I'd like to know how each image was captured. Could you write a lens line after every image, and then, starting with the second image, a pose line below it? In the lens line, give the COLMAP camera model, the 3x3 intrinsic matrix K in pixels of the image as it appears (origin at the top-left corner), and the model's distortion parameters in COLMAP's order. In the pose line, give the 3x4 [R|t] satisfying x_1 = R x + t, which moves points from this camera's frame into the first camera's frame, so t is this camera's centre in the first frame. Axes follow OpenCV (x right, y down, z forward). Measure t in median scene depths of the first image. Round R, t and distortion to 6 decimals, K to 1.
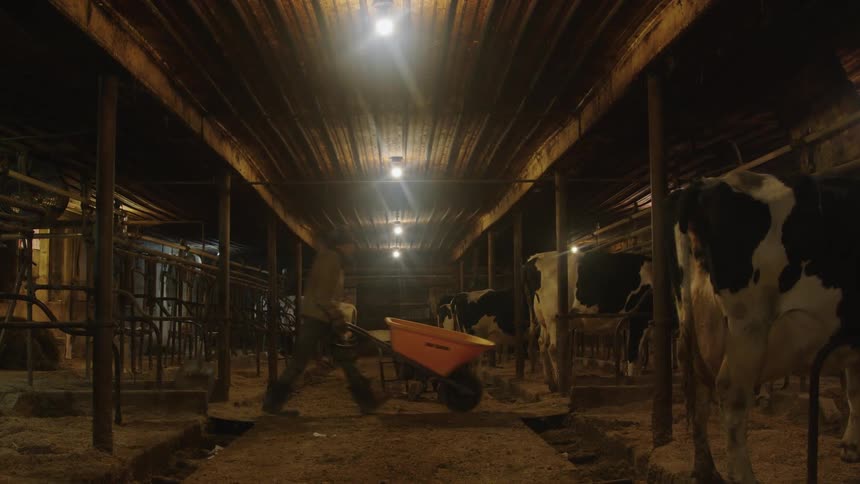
lens RADIAL K [[907.6, 0, 430.0], [0, 907.6, 242.0], [0, 0, 1]] dist [-0.014780, -0.001458]
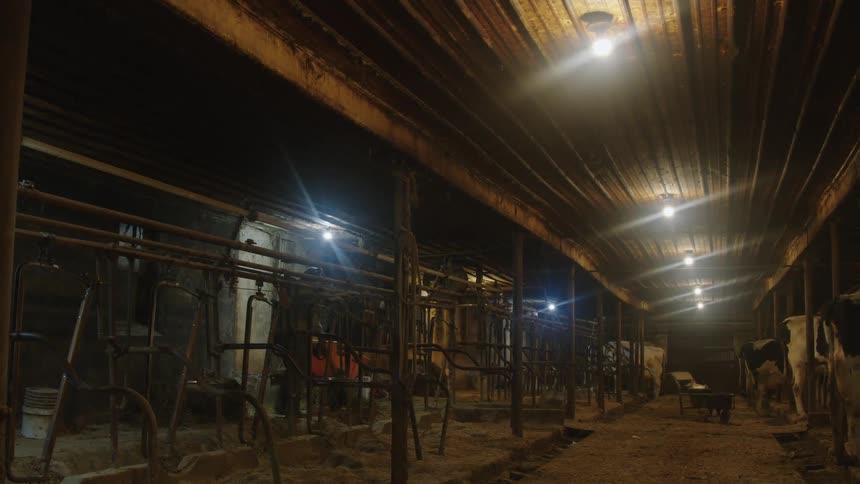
lens RADIAL K [[1064.7, 0, 430.0], [0, 1064.7, 242.0], [0, 0, 1]] dist [-0.134027, 0.001768]
pose [[0.951856, -0.017814, -0.306028, 0.084928], [0.011935, 0.999707, -0.021071, -0.077591], [0.306314, 0.016404, 0.951789, -0.703050]]
